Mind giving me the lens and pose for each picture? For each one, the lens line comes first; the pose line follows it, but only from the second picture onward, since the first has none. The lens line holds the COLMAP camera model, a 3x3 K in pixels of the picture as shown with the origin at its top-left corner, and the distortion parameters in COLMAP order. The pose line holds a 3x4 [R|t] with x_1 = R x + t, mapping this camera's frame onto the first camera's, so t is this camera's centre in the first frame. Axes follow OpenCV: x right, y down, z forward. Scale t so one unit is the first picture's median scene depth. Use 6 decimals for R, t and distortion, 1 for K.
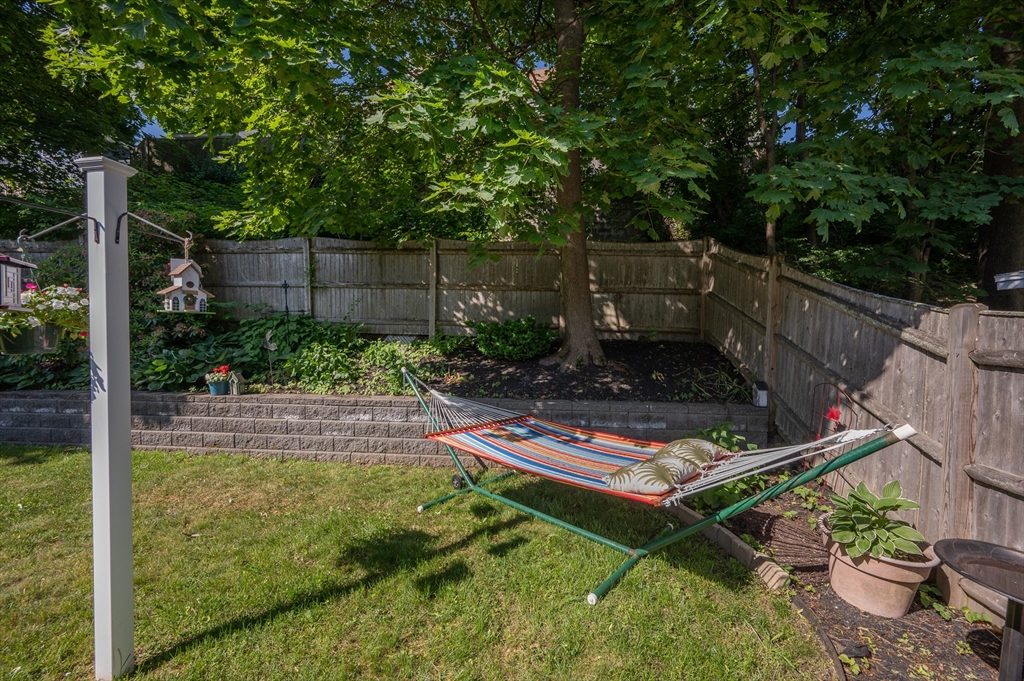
lens RADIAL K [[401.3, 0, 517.0], [0, 401.3, 346.7], [0, 0, 1]] dist [0.000559, 0.000166]
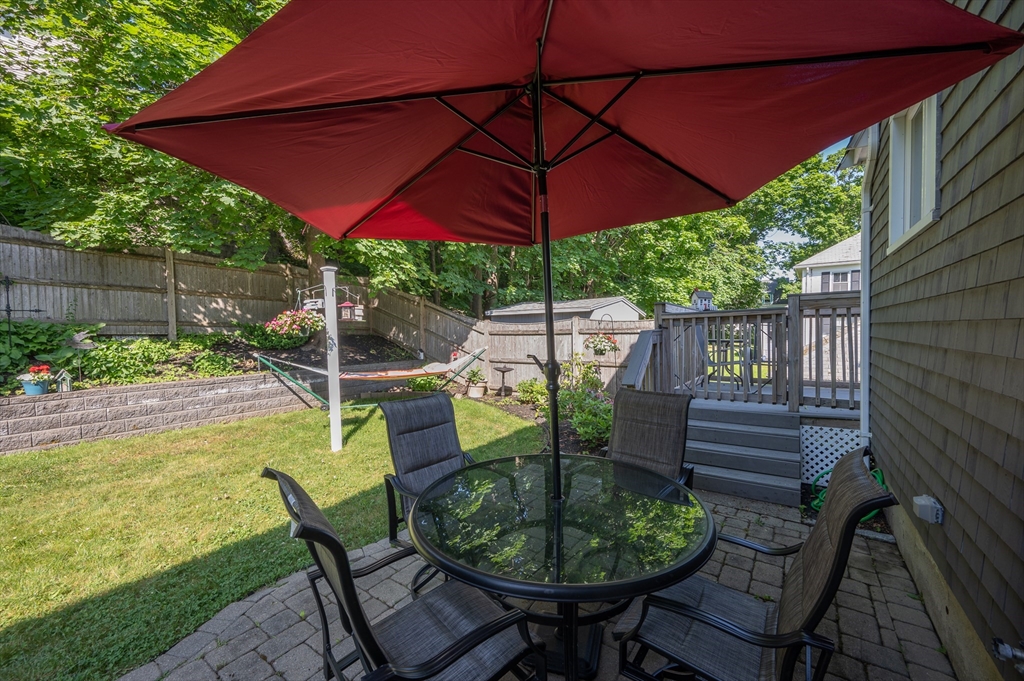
lens RADIAL K [[401.3, 0, 515.0], [0, 401.3, 337.0], [0, 0, 1]] dist [0.000559, 0.000166]
pose [[0.476924, -0.028787, 0.878473, -0.755983], [0.047610, 0.998842, 0.006884, 0.017168], [-0.877654, 0.038541, 0.477742, -0.389424]]
